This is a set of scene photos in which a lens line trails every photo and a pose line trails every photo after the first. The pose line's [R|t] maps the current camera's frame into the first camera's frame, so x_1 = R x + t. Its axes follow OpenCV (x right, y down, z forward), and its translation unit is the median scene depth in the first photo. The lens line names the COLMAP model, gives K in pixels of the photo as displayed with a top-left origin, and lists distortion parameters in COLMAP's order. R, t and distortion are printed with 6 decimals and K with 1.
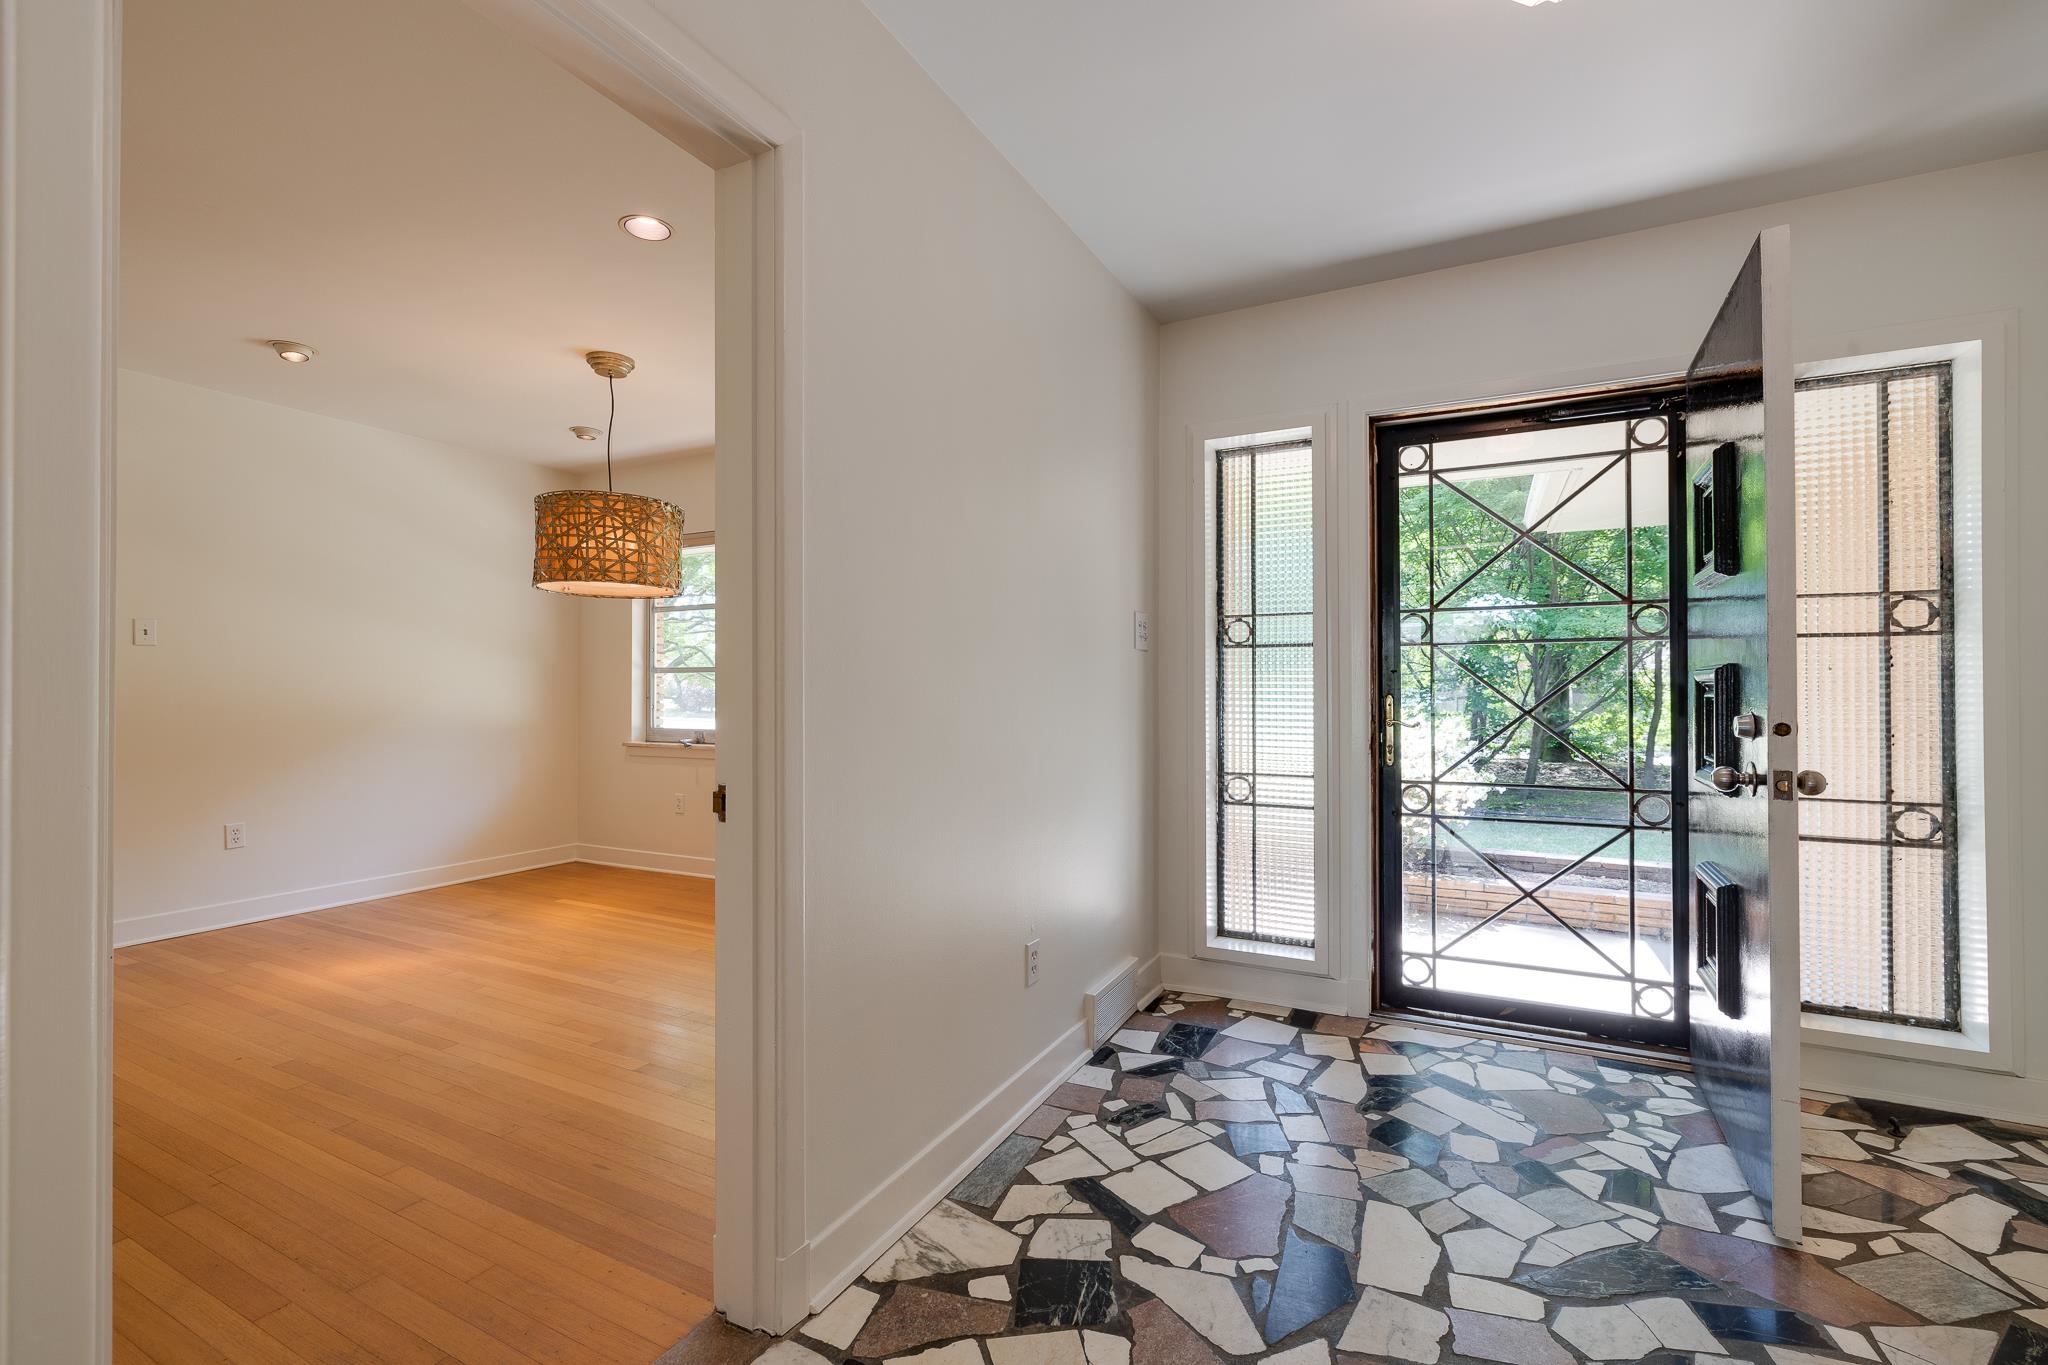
lens RADIAL K [[828.5, 0, 1024.0], [0, 828.5, 682.5], [0, 0, 1]] dist [0.001003, 0.000421]
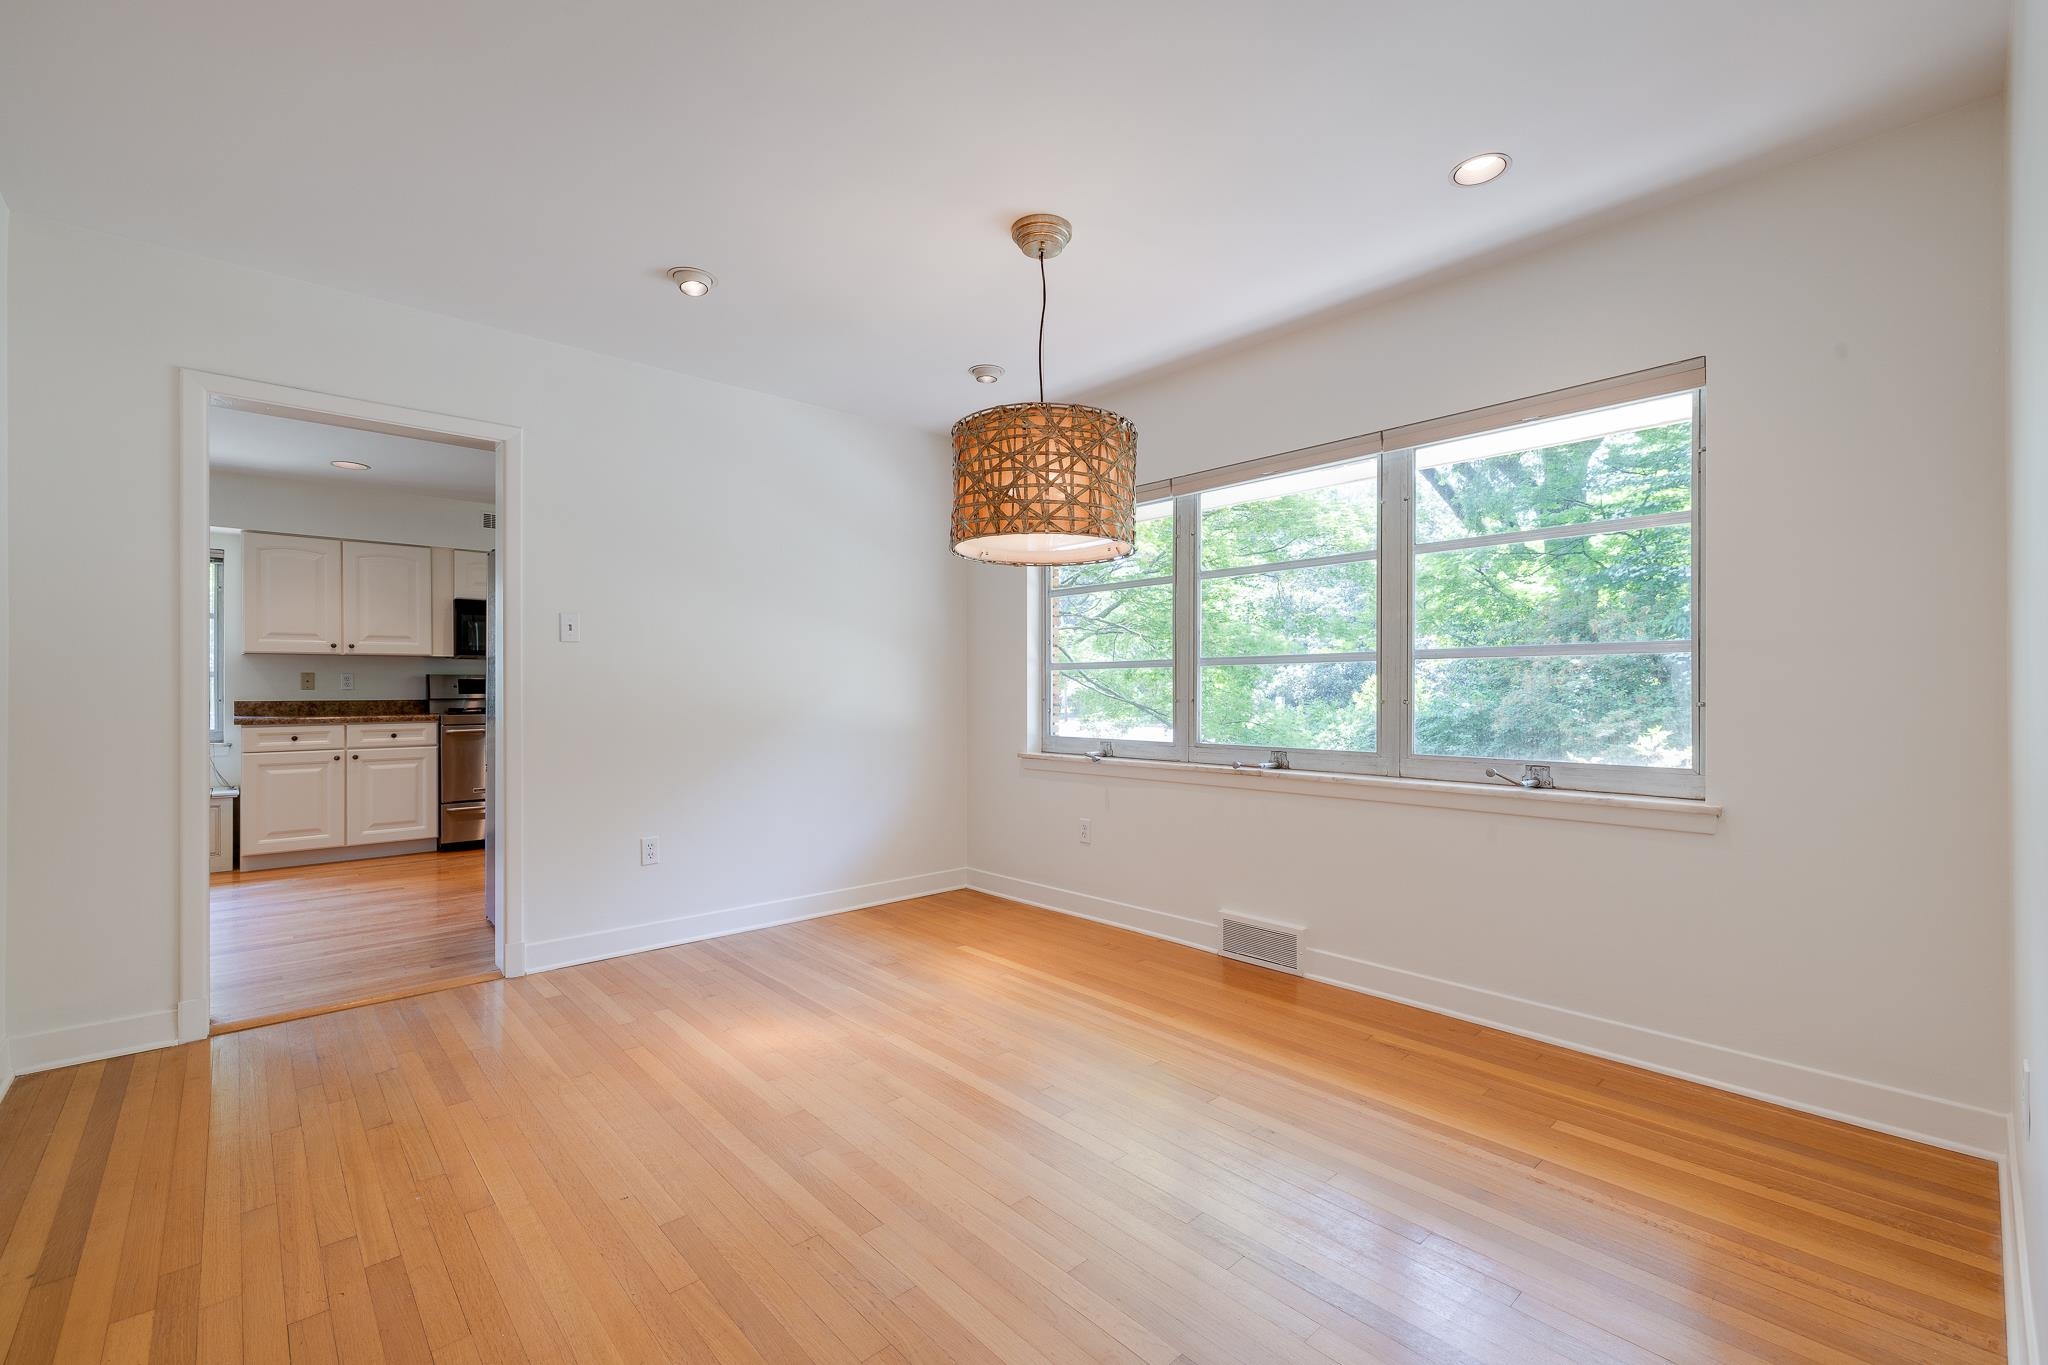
lens RADIAL K [[854.2, 0, 1031.3], [0, 854.2, 685.1], [0, 0, 1]] dist [0.000605, 0.000322]
pose [[0.931808, -0.003392, -0.362936, -0.256867], [0.004334, 0.999989, 0.001782, 0.003803], [0.362926, -0.003234, 0.931812, 0.325278]]
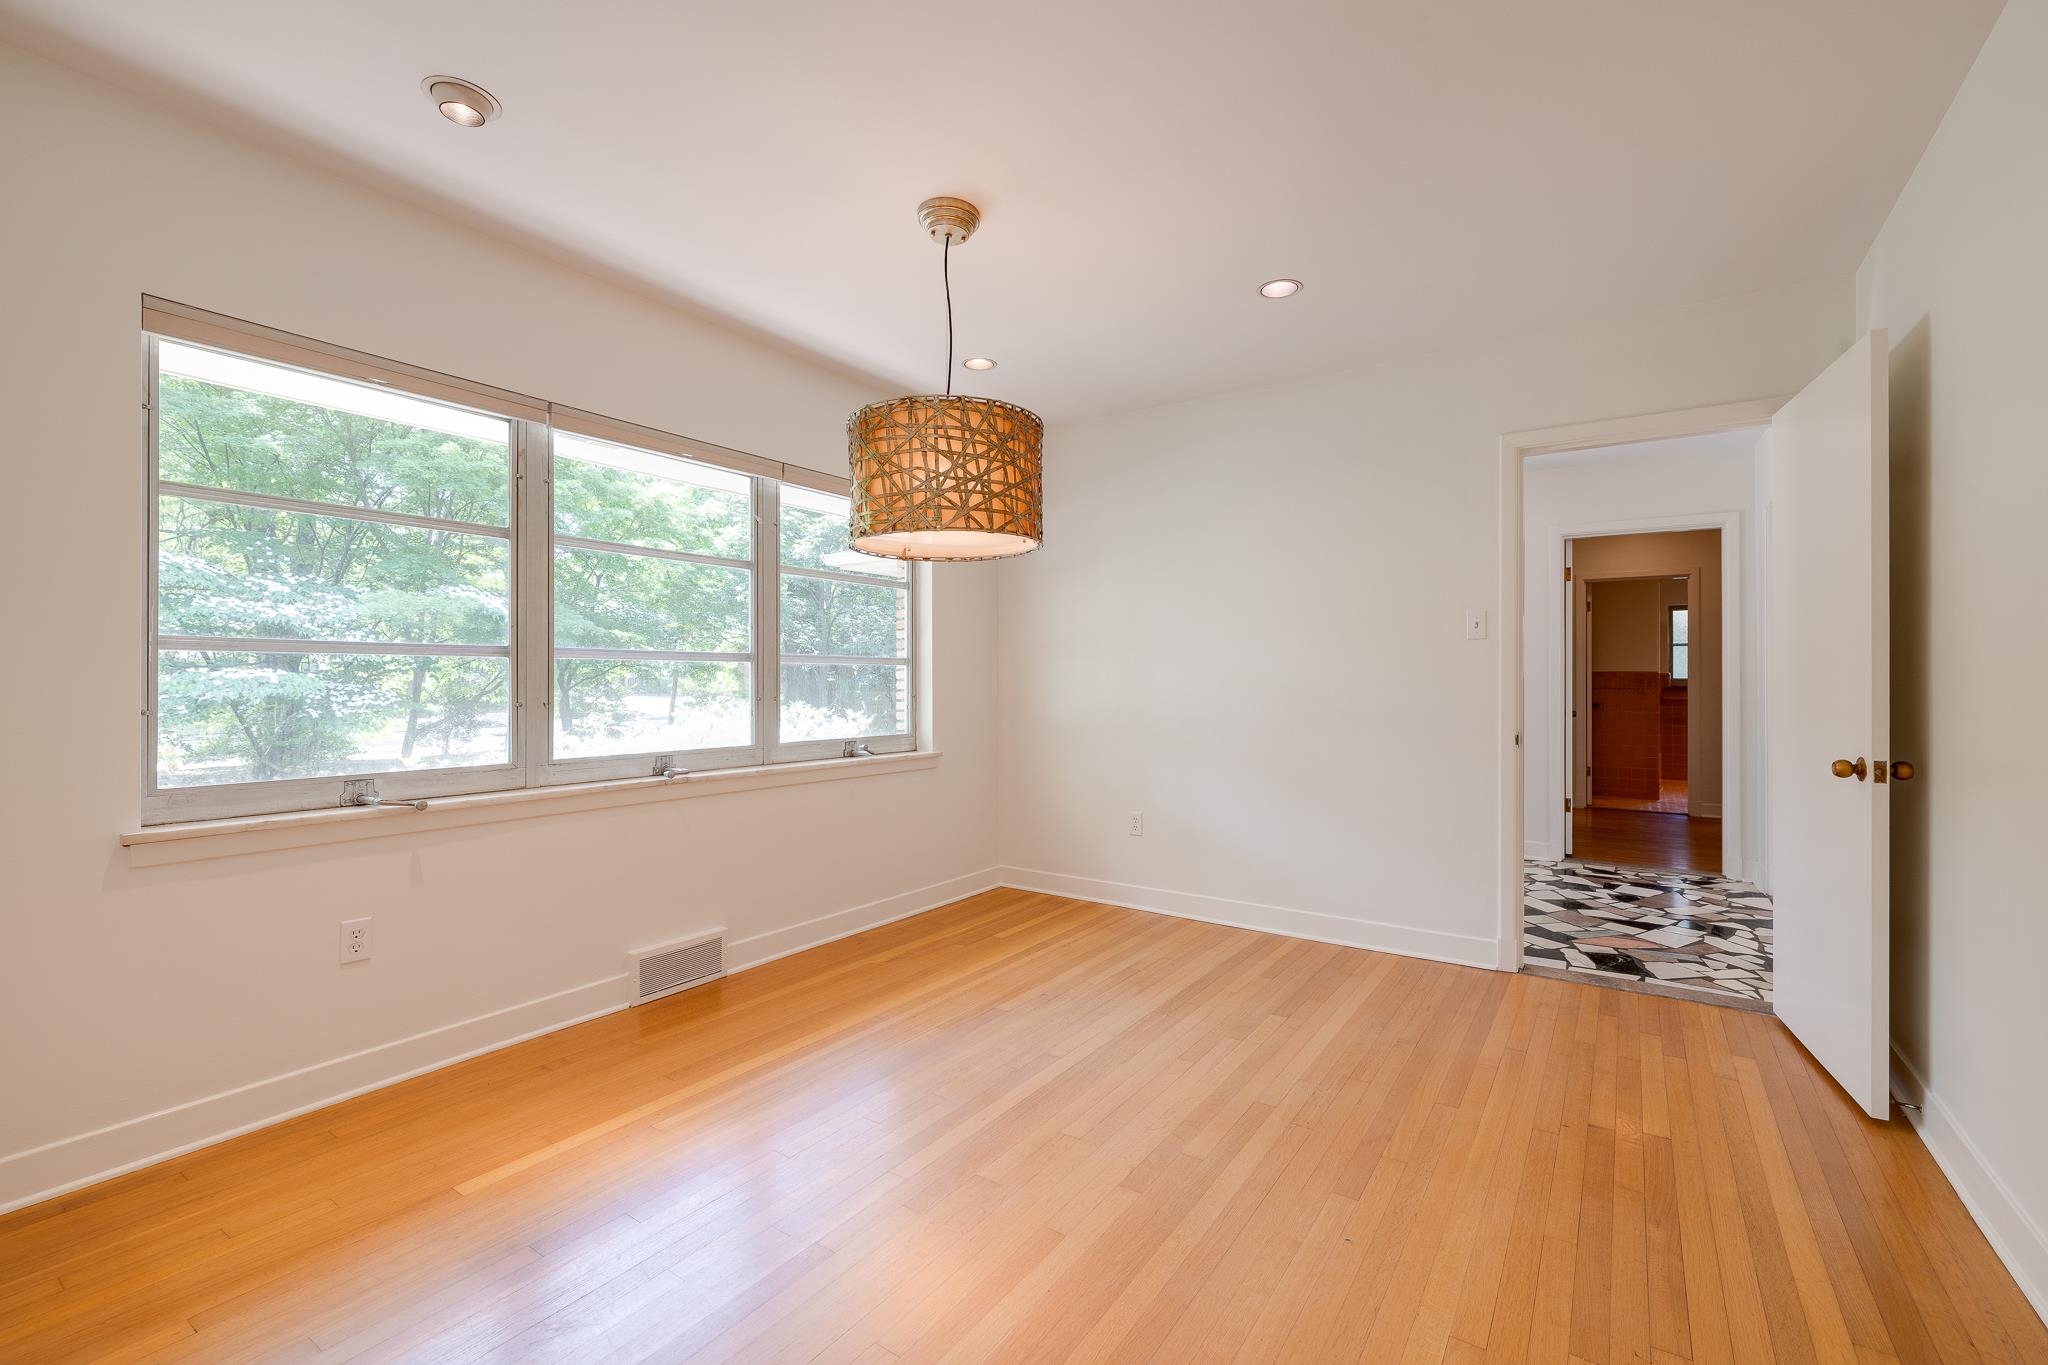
lens RADIAL K [[854.2, 0, 1031.3], [0, 854.2, 685.1], [0, 0, 1]] dist [0.000605, 0.000322]
pose [[0.161579, -0.003665, 0.986853, -1.265027], [-0.008664, 0.999949, 0.005132, -0.000861], [-0.986822, -0.009379, 0.161539, 0.864836]]
